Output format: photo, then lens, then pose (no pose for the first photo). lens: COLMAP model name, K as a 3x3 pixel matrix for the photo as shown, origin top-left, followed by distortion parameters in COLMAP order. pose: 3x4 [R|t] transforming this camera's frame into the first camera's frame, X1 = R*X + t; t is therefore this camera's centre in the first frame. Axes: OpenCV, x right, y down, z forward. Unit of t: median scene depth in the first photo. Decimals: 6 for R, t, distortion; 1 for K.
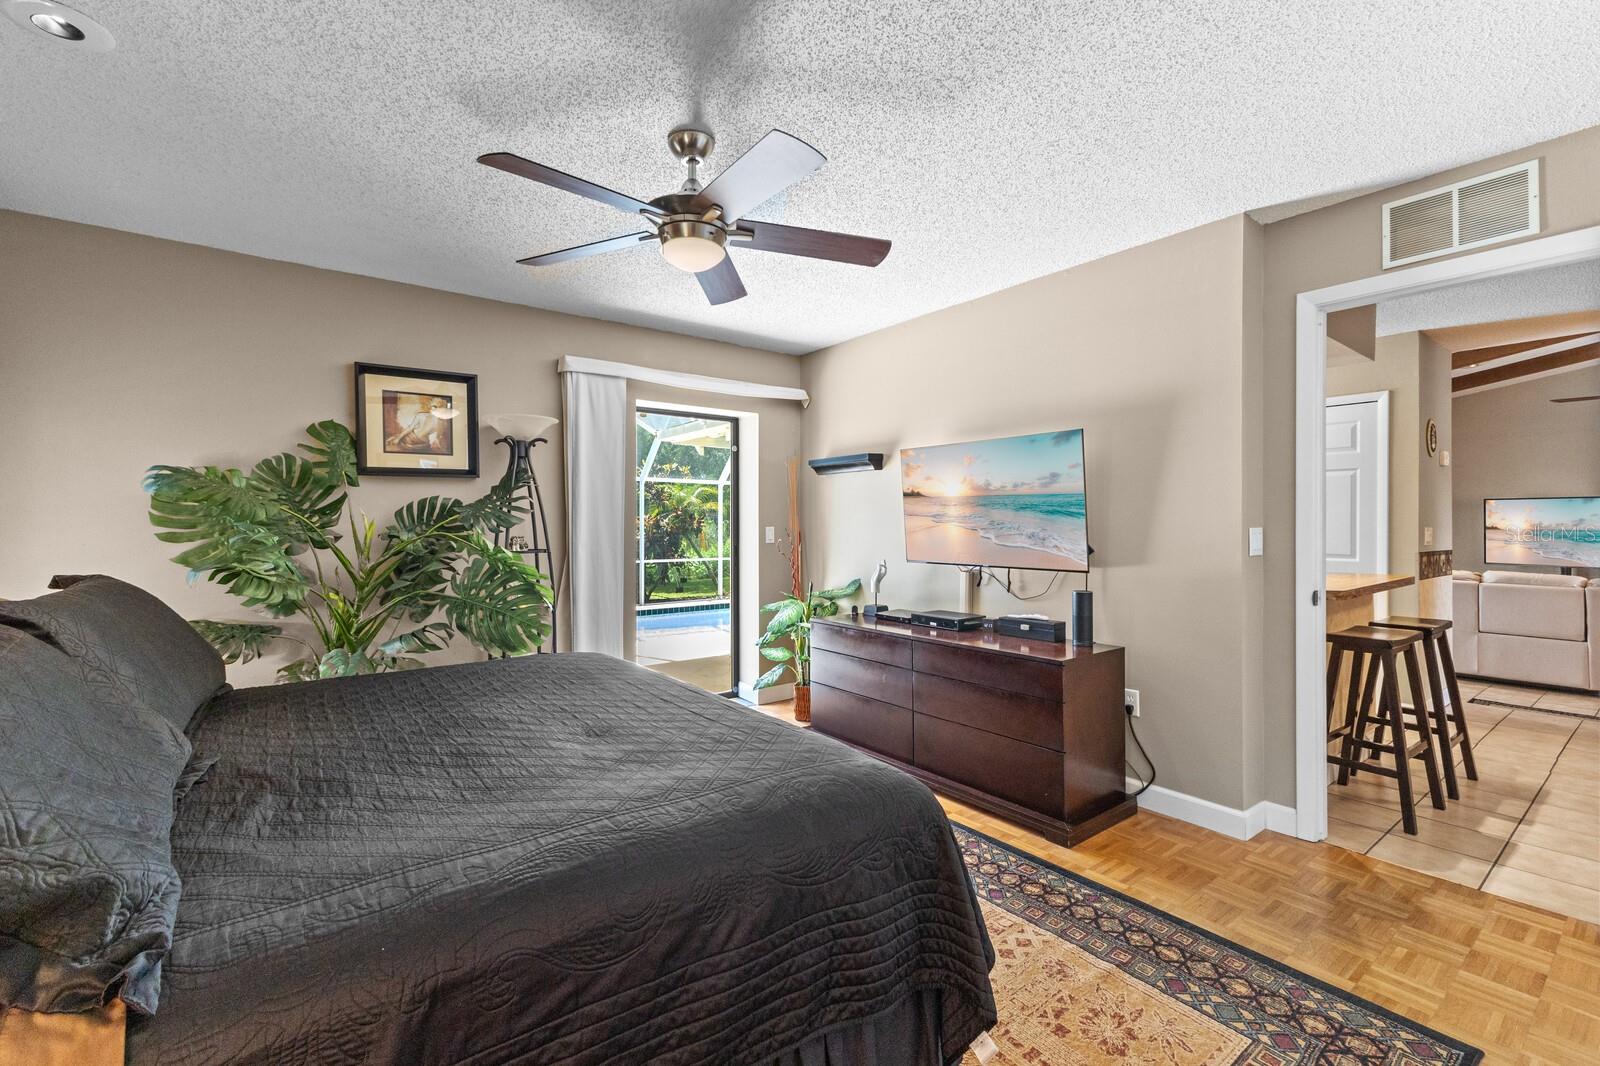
lens RADIAL K [[703.0, 0, 795.9], [0, 703.0, 522.9], [0, 0, 1]] dist [0.010770, -0.002916]
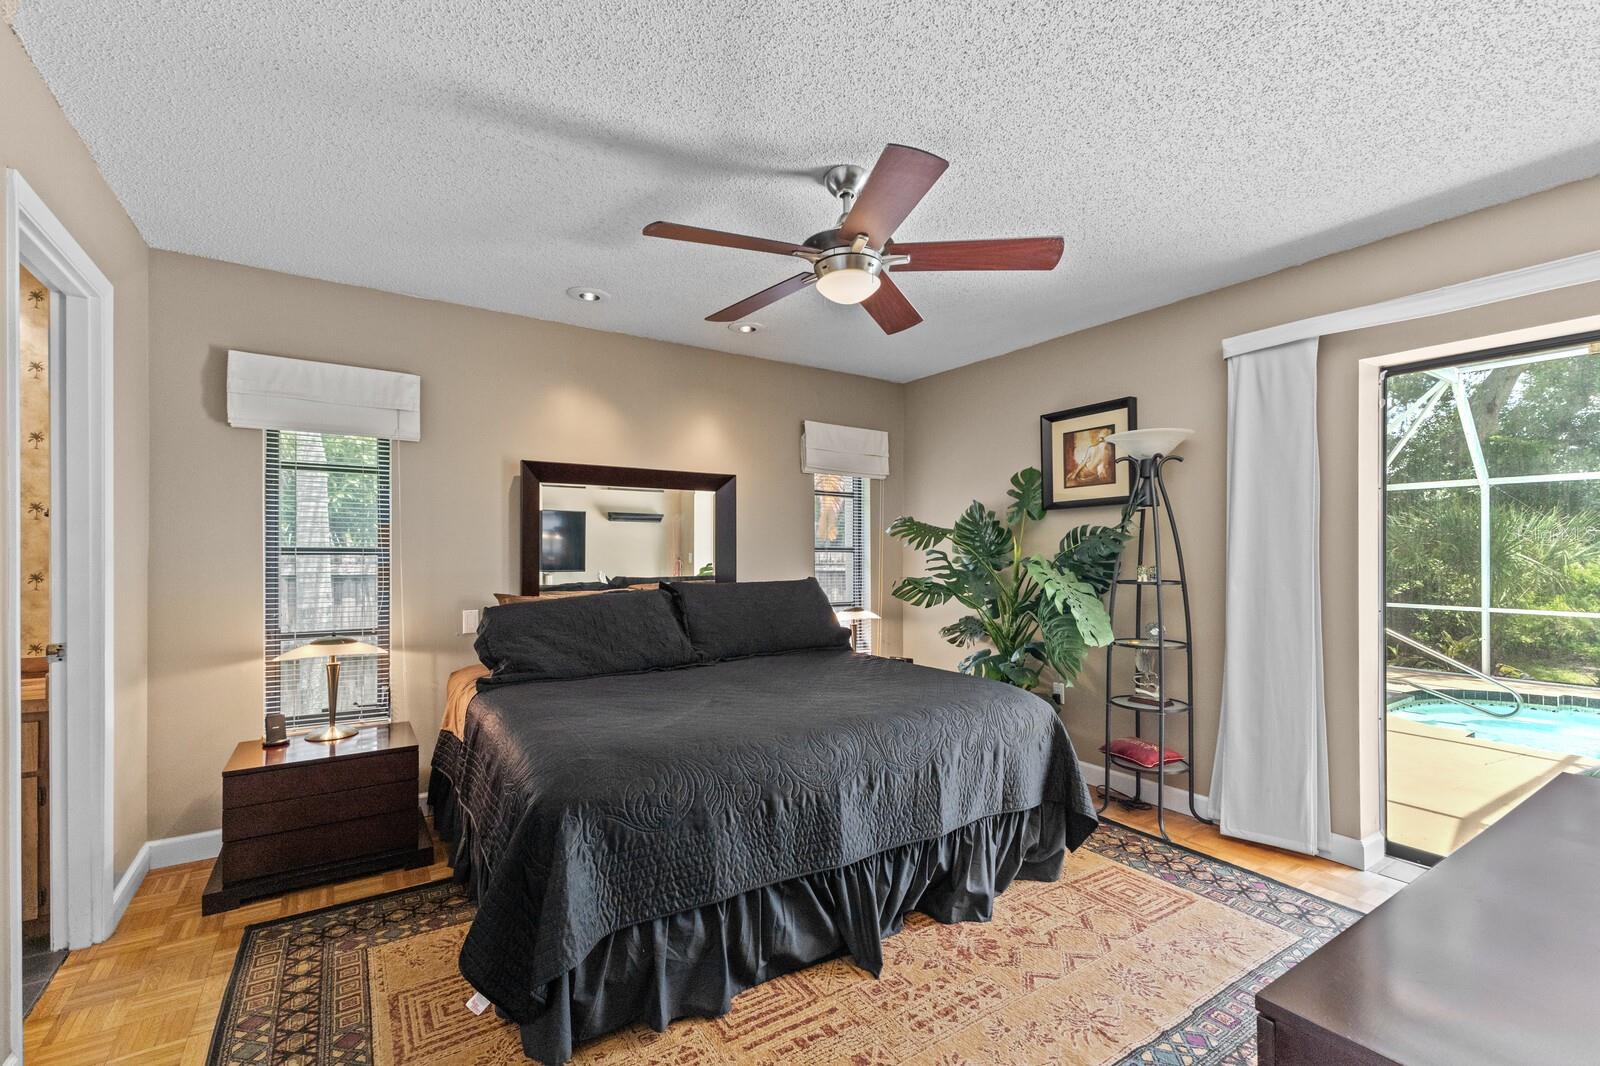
lens RADIAL K [[703.0, 0, 796.0], [0, 703.0, 540.6], [0, 0, 1]] dist [0.010770, -0.002916]
pose [[-0.085014, -0.009903, -0.996331, 0.556089], [0.001778, 0.999948, -0.010091, -0.006201], [0.996378, -0.002629, -0.084992, 0.657128]]
